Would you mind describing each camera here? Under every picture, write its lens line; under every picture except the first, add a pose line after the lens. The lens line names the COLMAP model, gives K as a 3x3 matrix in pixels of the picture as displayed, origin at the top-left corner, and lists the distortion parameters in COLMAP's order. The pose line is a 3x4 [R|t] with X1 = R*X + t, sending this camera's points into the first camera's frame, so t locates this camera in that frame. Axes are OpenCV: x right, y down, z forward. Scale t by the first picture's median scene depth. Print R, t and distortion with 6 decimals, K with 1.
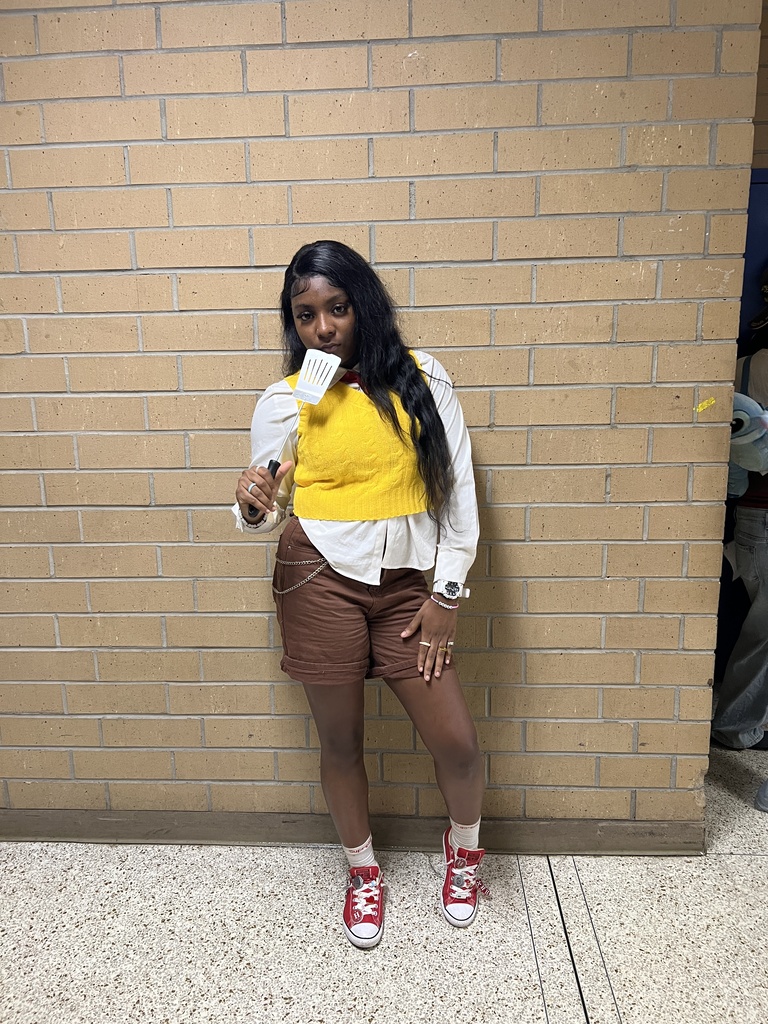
lens RADIAL K [[749.8, 0, 380.1], [0, 749.8, 522.6], [0, 0, 1]] dist [0.049560, -0.051310]
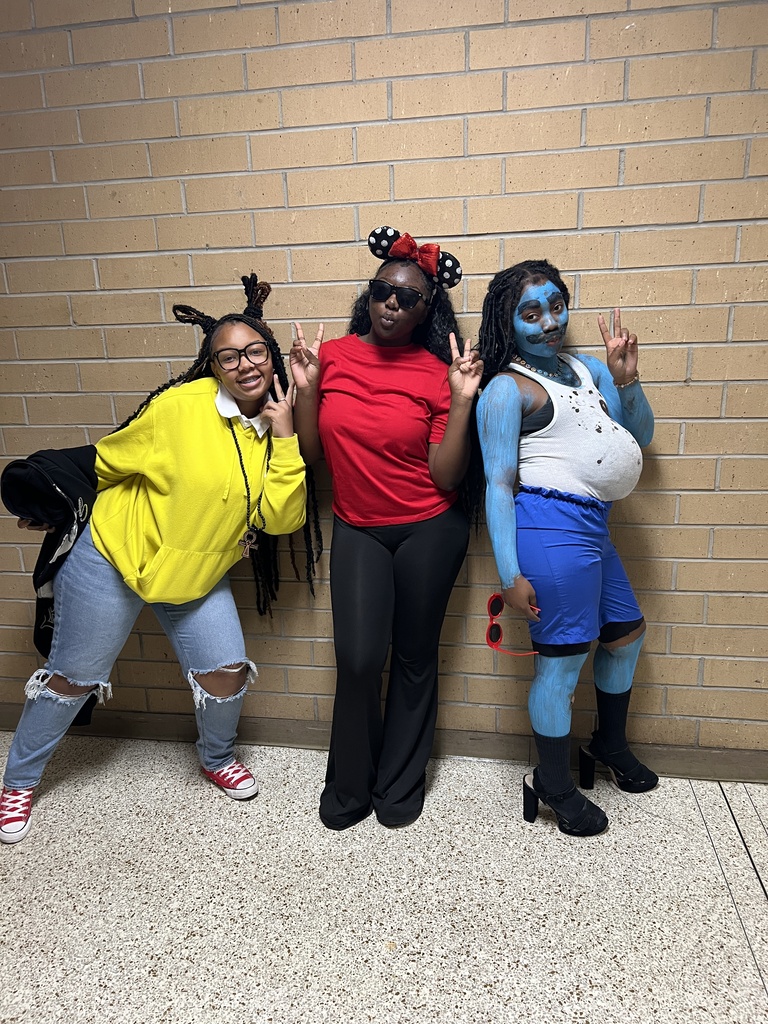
lens RADIAL K [[749.8, 0, 380.1], [0, 749.8, 522.6], [0, 0, 1]] dist [0.049560, -0.051310]
pose [[0.993475, 0.015866, -0.112940, -0.164411], [-0.008567, 0.997860, 0.064825, 0.005102], [0.113727, -0.063434, 0.991485, -0.122690]]
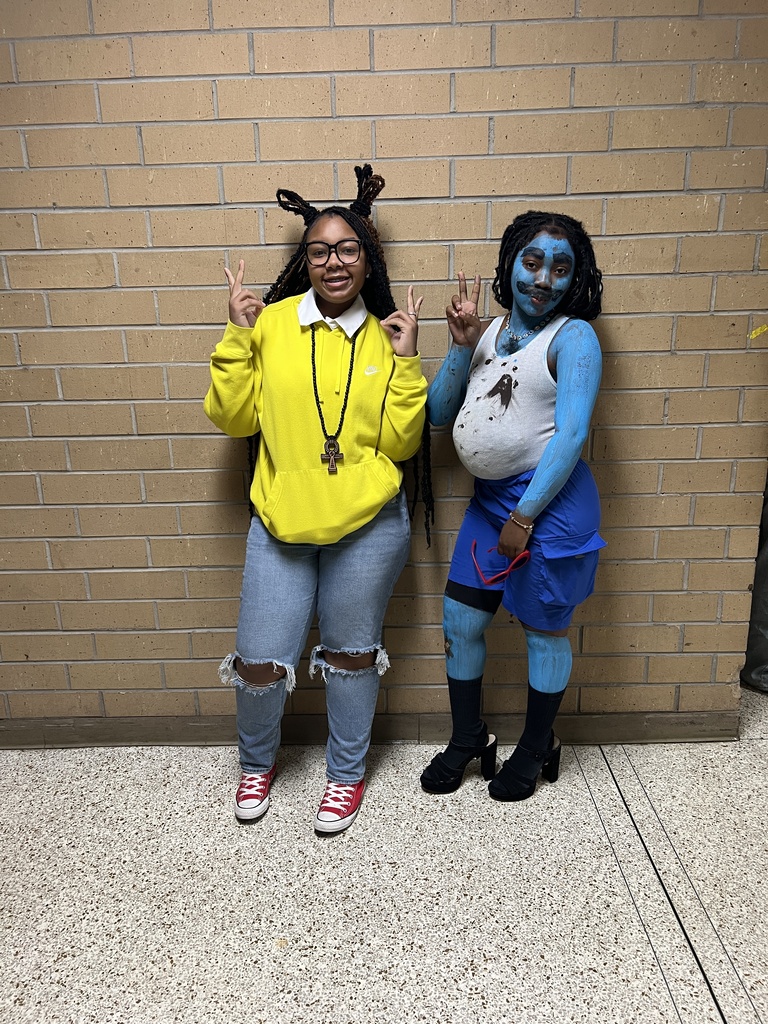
lens RADIAL K [[749.8, 0, 380.1], [0, 749.8, 522.6], [0, 0, 1]] dist [0.049560, -0.051310]
pose [[0.999205, -0.016149, 0.036461, -0.156857], [0.013197, 0.996723, 0.079807, 0.023065], [-0.037630, -0.079262, 0.996143, -0.082172]]
